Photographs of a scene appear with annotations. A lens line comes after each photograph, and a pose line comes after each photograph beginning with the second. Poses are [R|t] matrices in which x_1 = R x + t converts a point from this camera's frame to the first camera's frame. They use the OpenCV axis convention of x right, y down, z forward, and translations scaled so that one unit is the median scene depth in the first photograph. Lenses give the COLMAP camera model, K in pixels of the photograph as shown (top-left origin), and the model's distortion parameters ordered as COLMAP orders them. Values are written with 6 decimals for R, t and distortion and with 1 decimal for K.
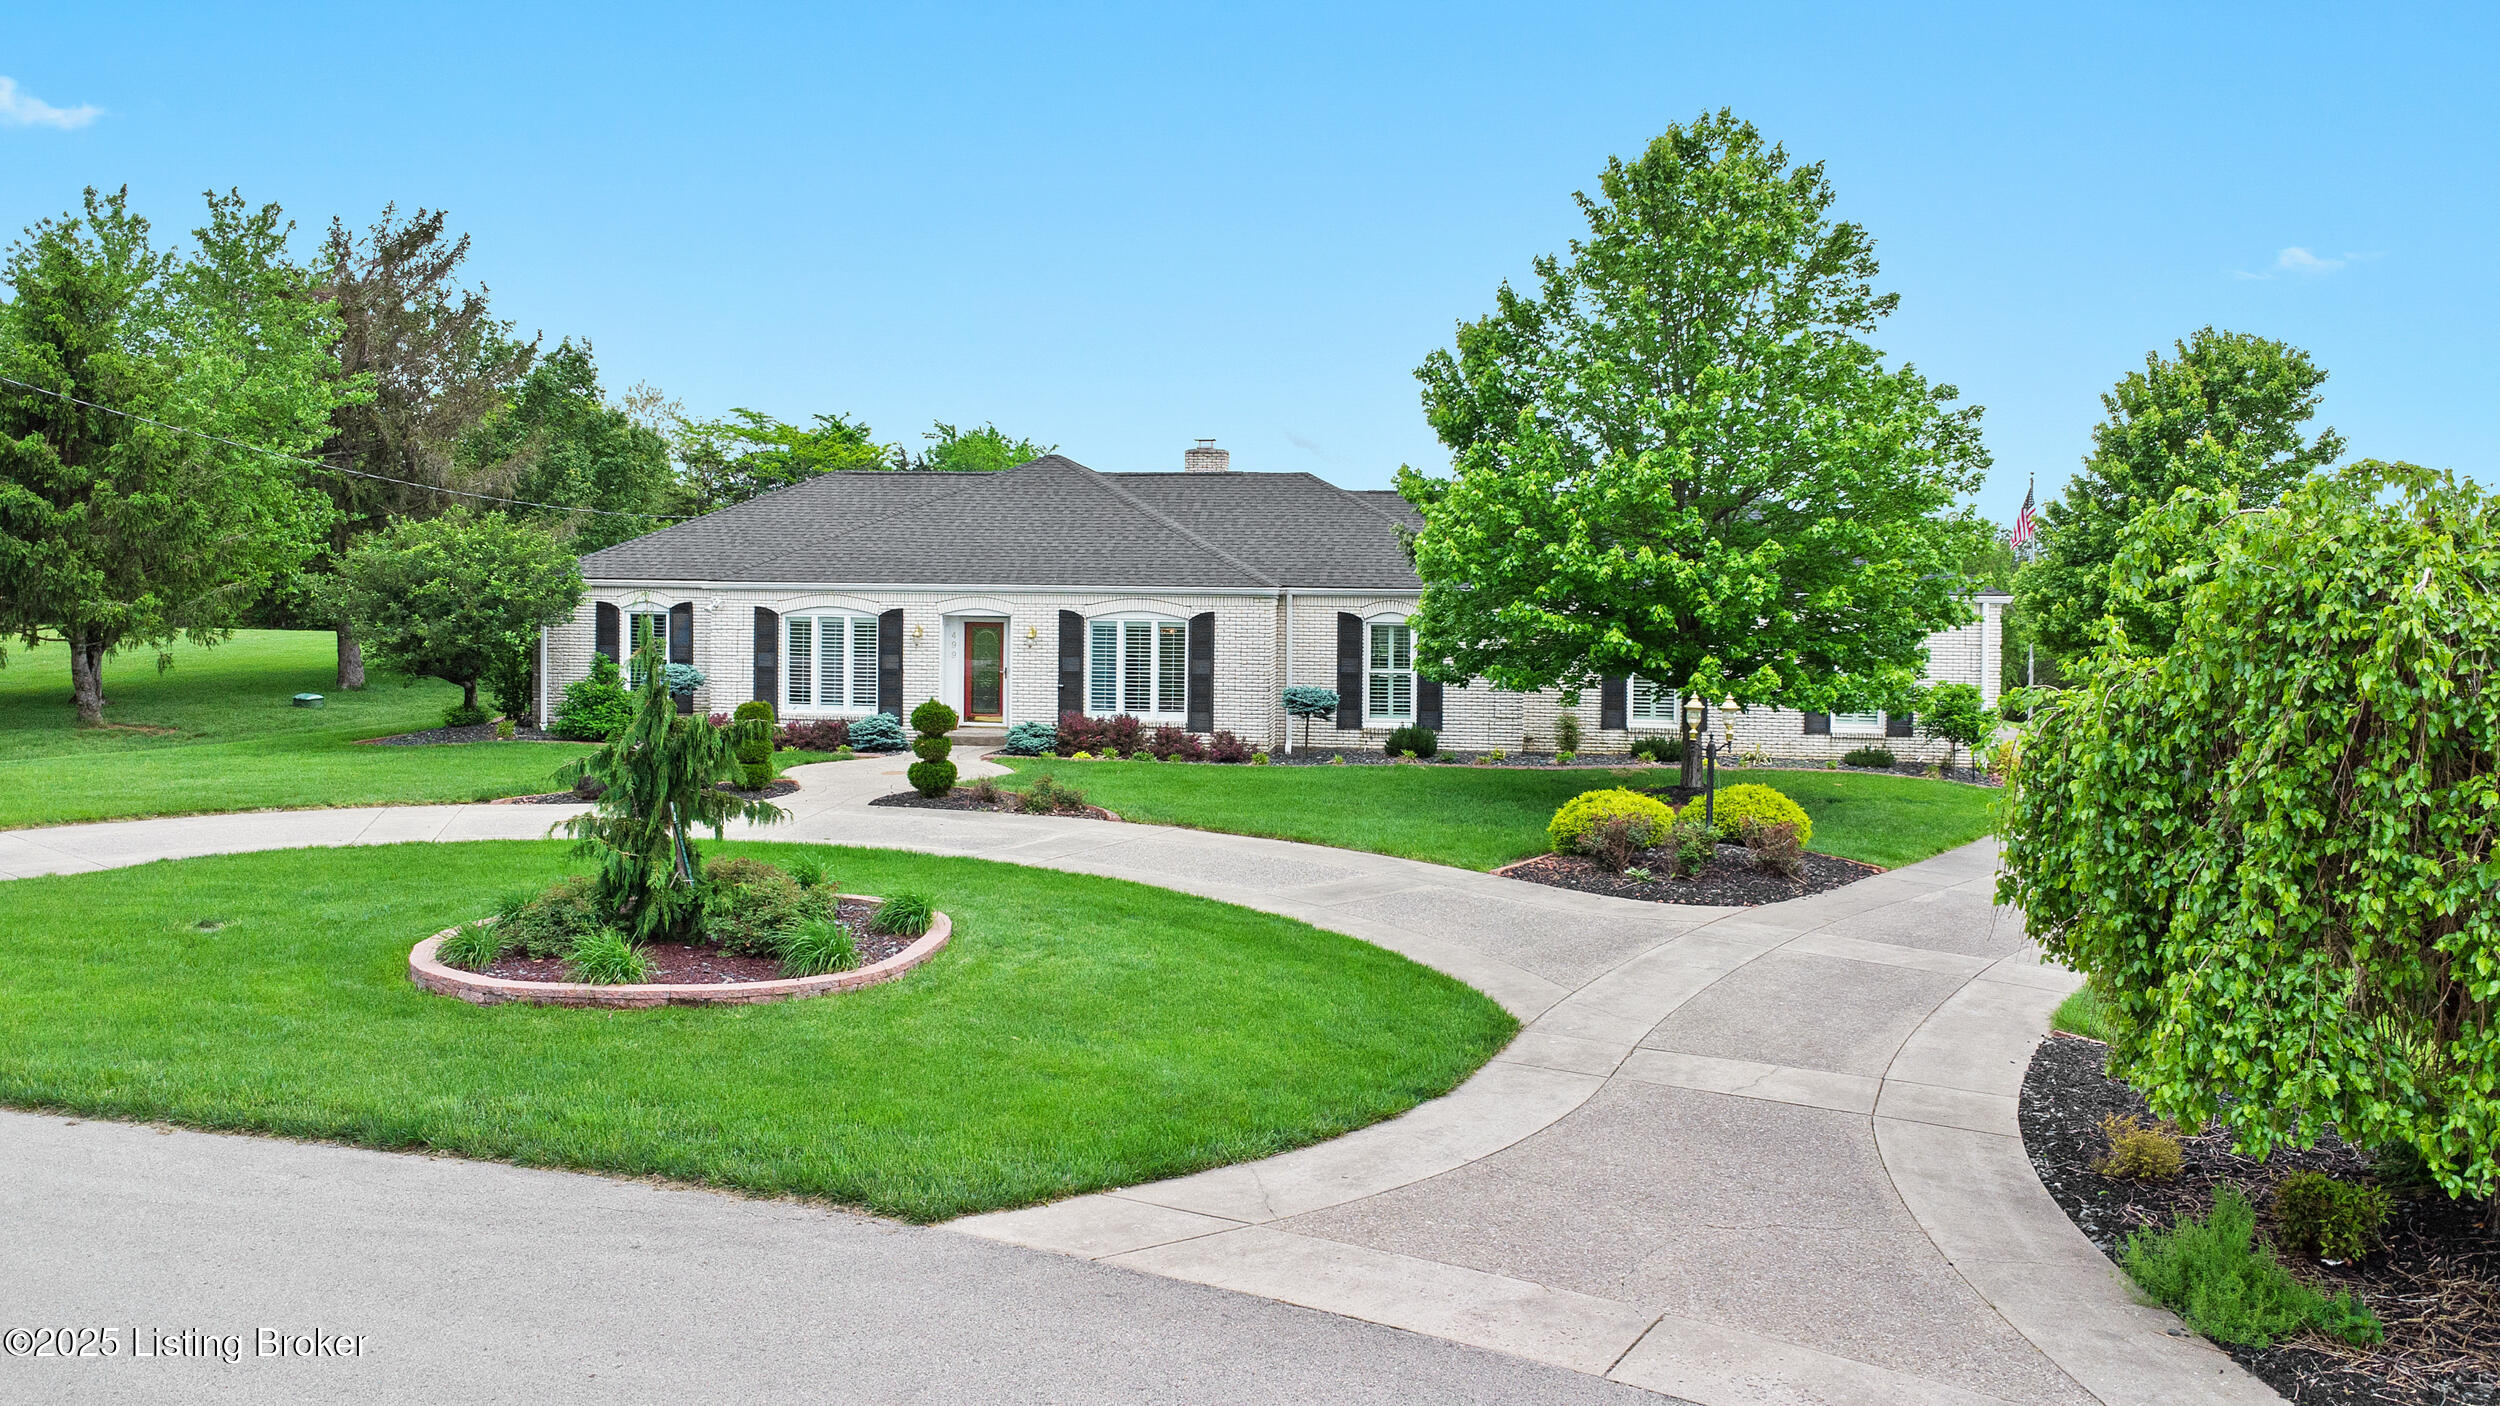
lens RADIAL K [[1844.1, 0, 1361.3], [0, 1844.1, 619.2], [0, 0, 1]] dist [0.020809, -0.014043]
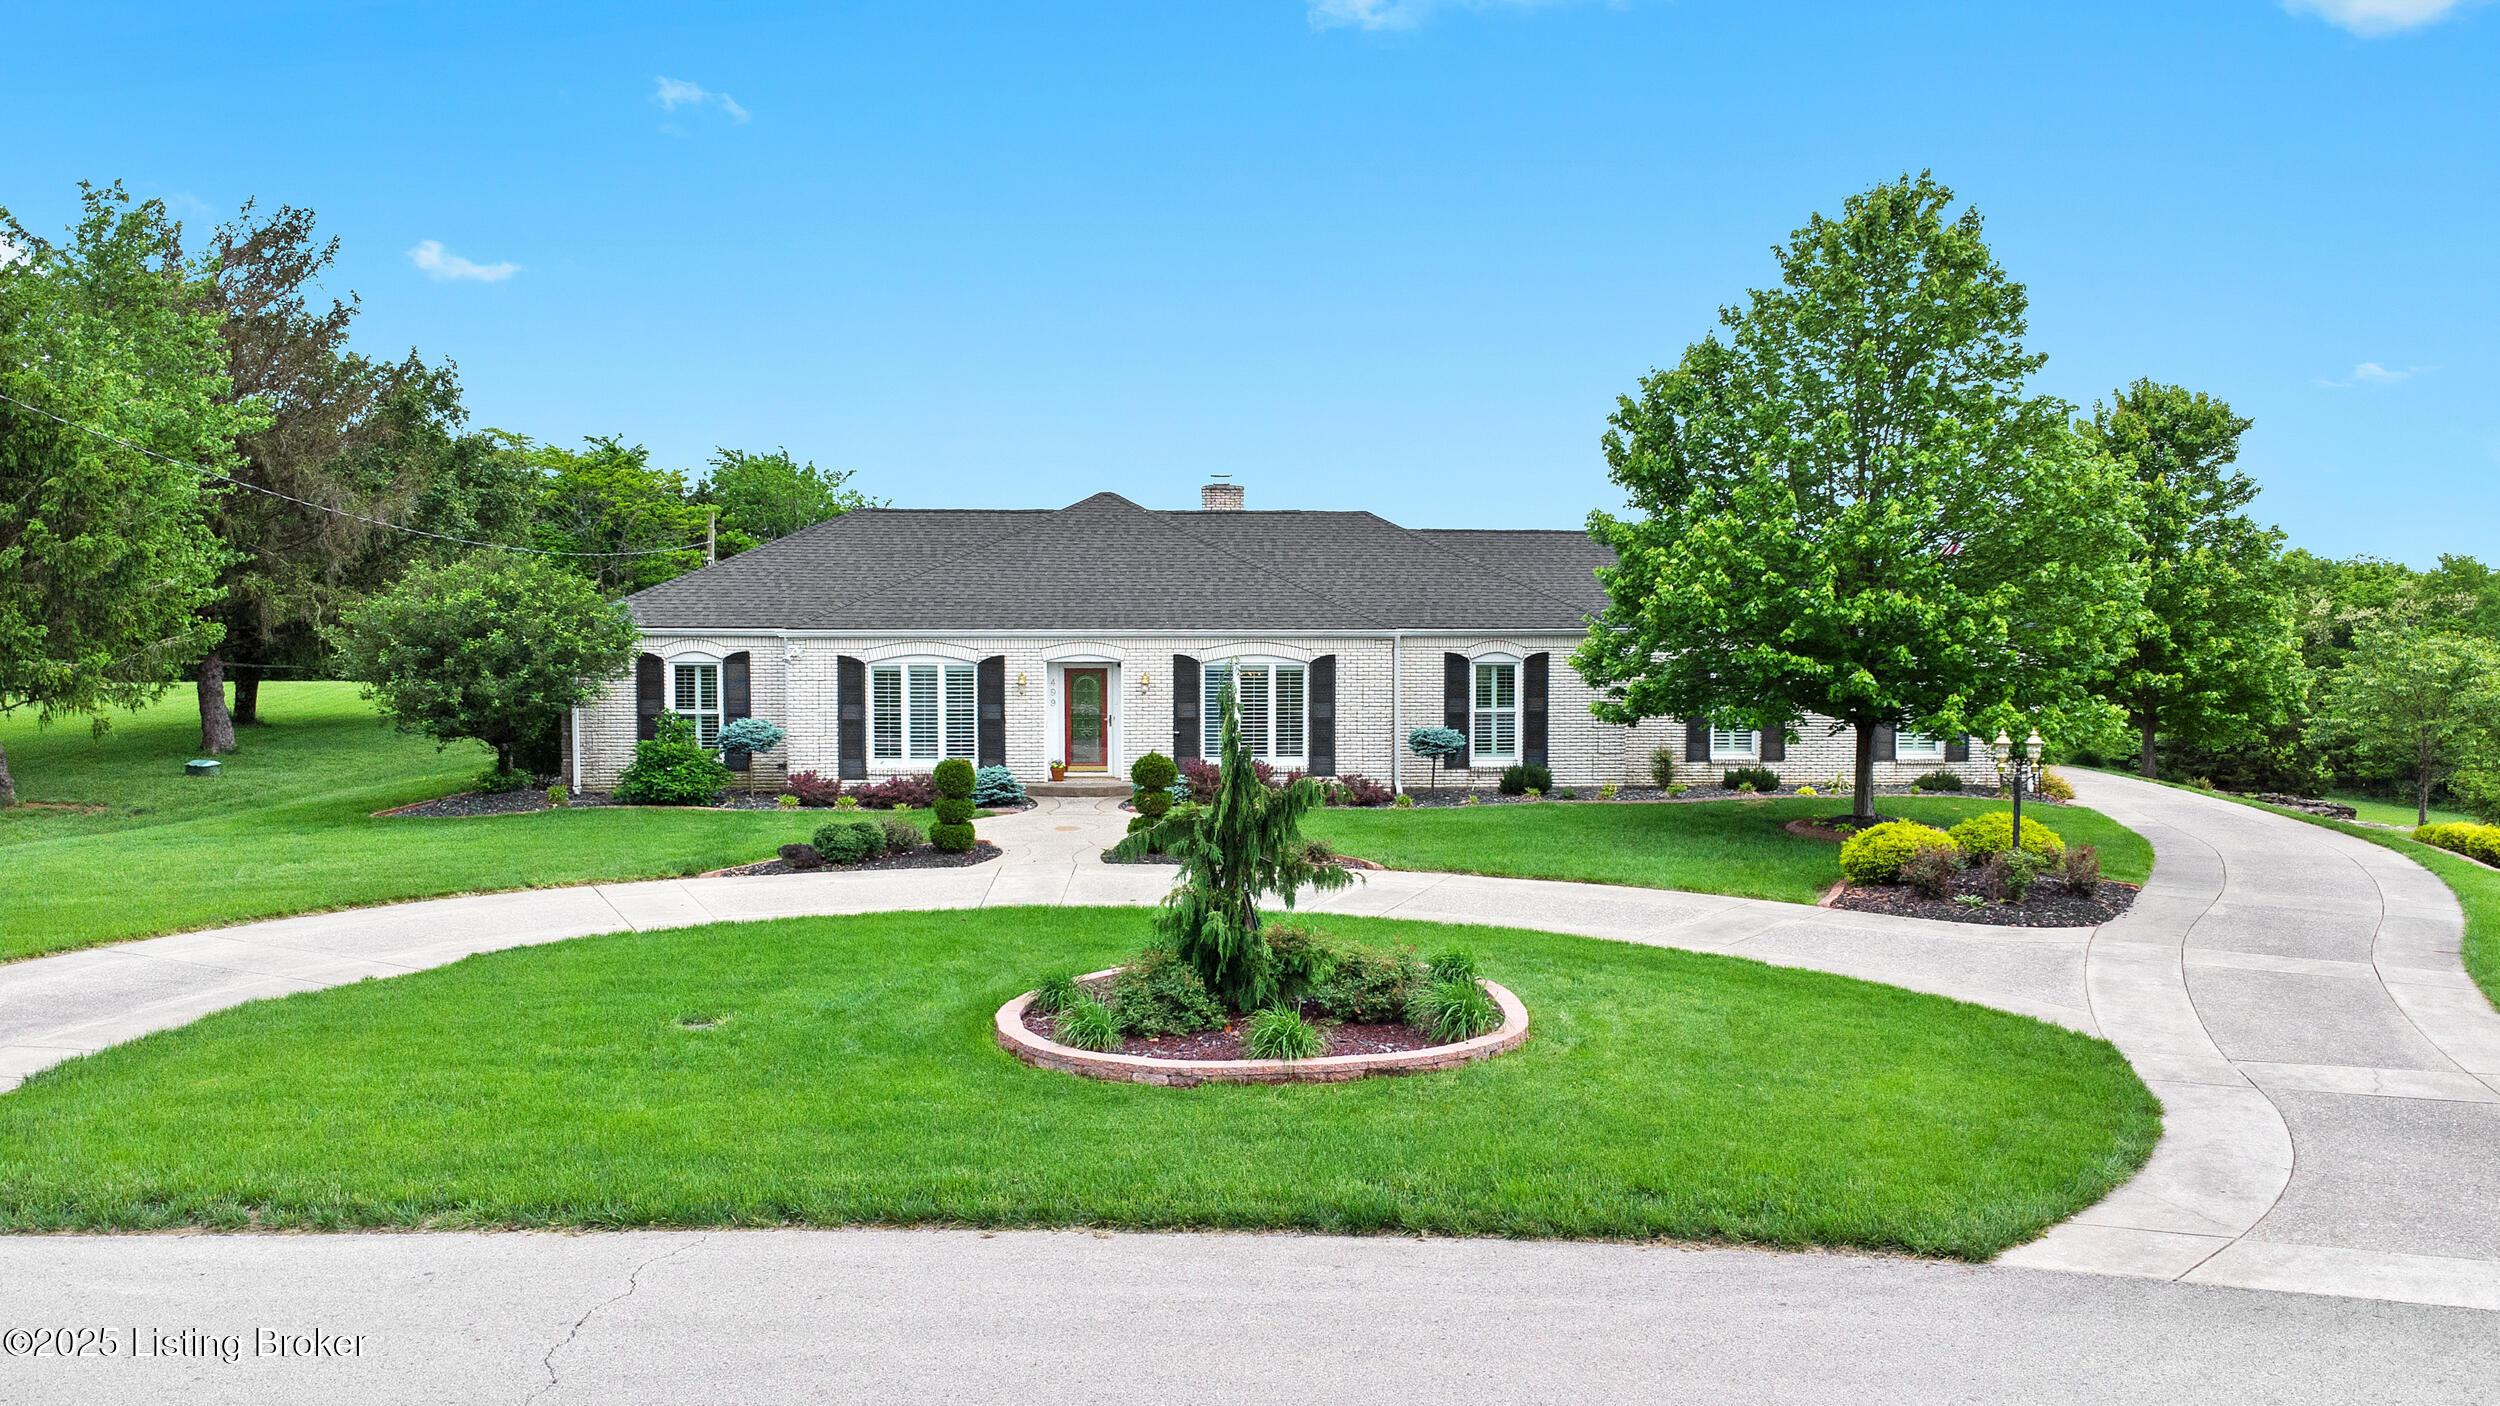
lens RADIAL K [[1844.1, 0, 1447.3], [0, 1844.1, 708.9], [0, 0, 1]] dist [0.020809, -0.014043]
pose [[0.976010, -0.021117, 0.216698, -0.235572], [0.013814, 0.999286, 0.035165, -0.008906], [-0.217286, -0.031328, 0.975605, 0.015331]]
